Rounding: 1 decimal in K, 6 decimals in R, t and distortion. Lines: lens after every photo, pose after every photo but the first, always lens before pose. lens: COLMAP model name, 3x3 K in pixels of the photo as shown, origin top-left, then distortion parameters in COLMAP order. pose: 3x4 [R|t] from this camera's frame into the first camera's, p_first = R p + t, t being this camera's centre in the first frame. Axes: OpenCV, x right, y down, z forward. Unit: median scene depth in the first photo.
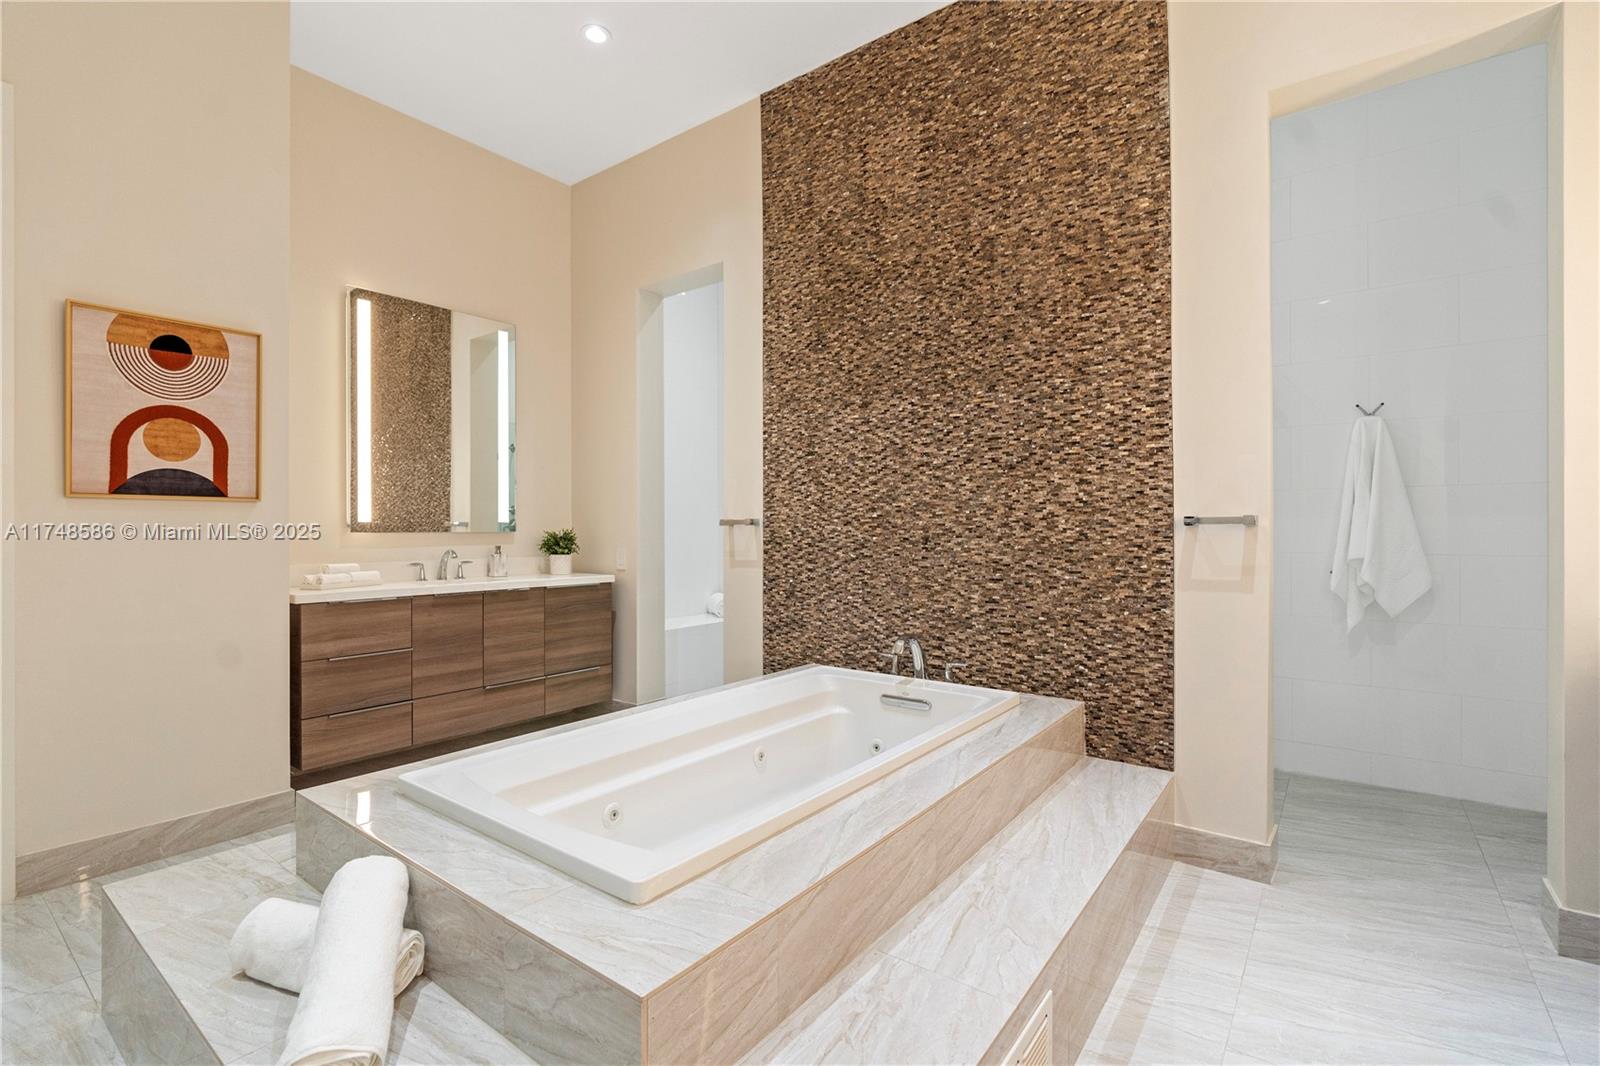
lens RADIAL K [[723.6, 0, 801.3], [0, 723.6, 532.5], [0, 0, 1]] dist [-0.009218, 0.003697]
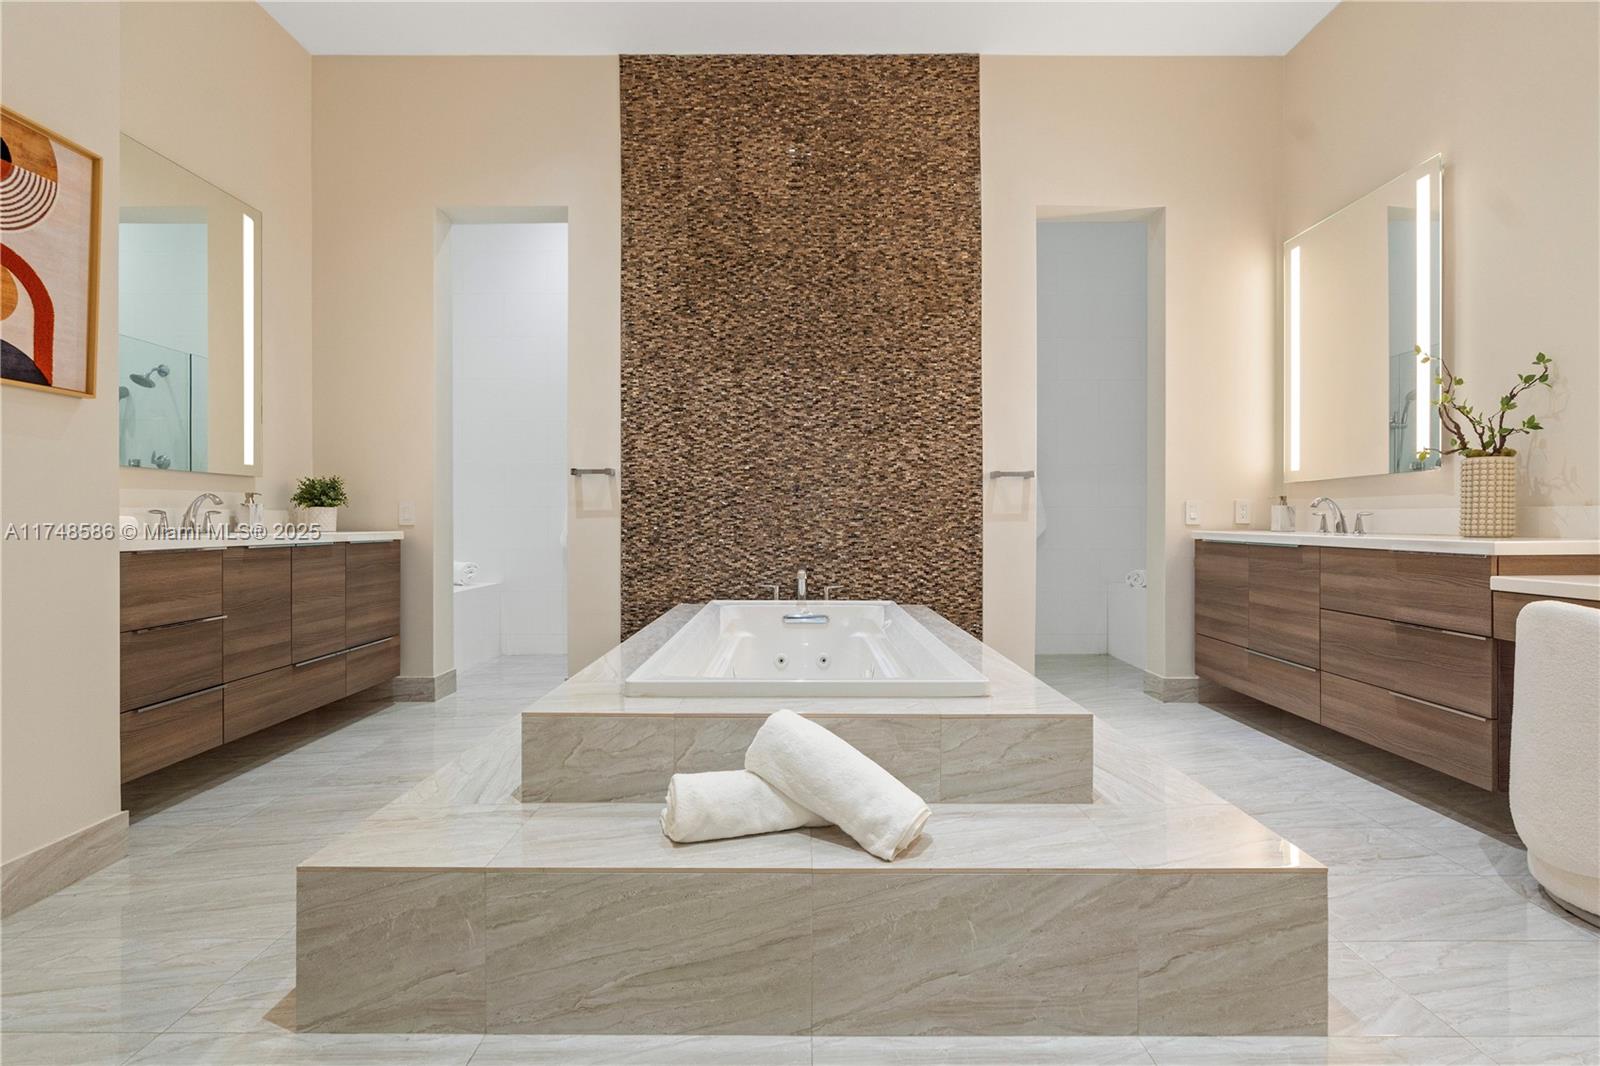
lens RADIAL K [[723.6, 0, 802.2], [0, 723.6, 524.5], [0, 0, 1]] dist [-0.009218, 0.003697]
pose [[0.796639, -0.001278, 0.604454, -0.552674], [-0.000027, 0.999998, 0.002150, 0.067717], [-0.604455, -0.001729, 0.796637, 0.032419]]
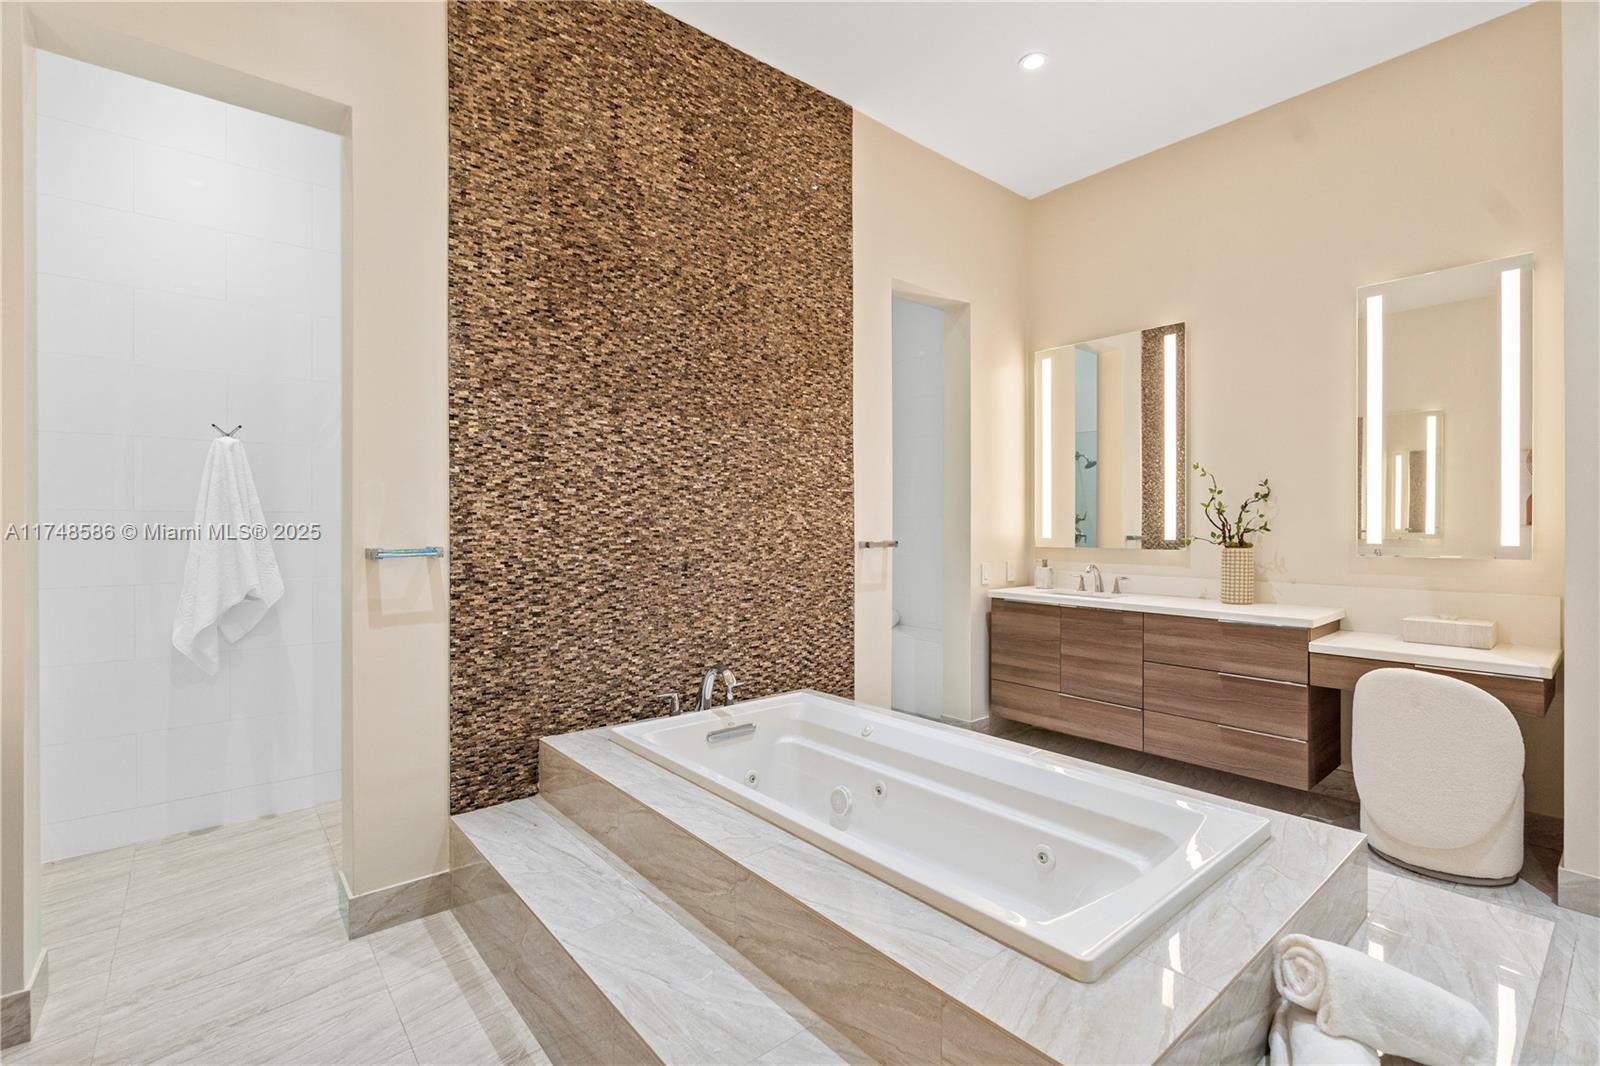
lens RADIAL K [[723.6, 0, 802.5], [0, 723.6, 527.6], [0, 0, 1]] dist [-0.009218, 0.003697]
pose [[0.221310, -0.003224, 0.975198, -0.736927], [0.003187, 0.999992, 0.002582, -0.043483], [-0.975198, 0.002536, 0.221318, 0.637163]]
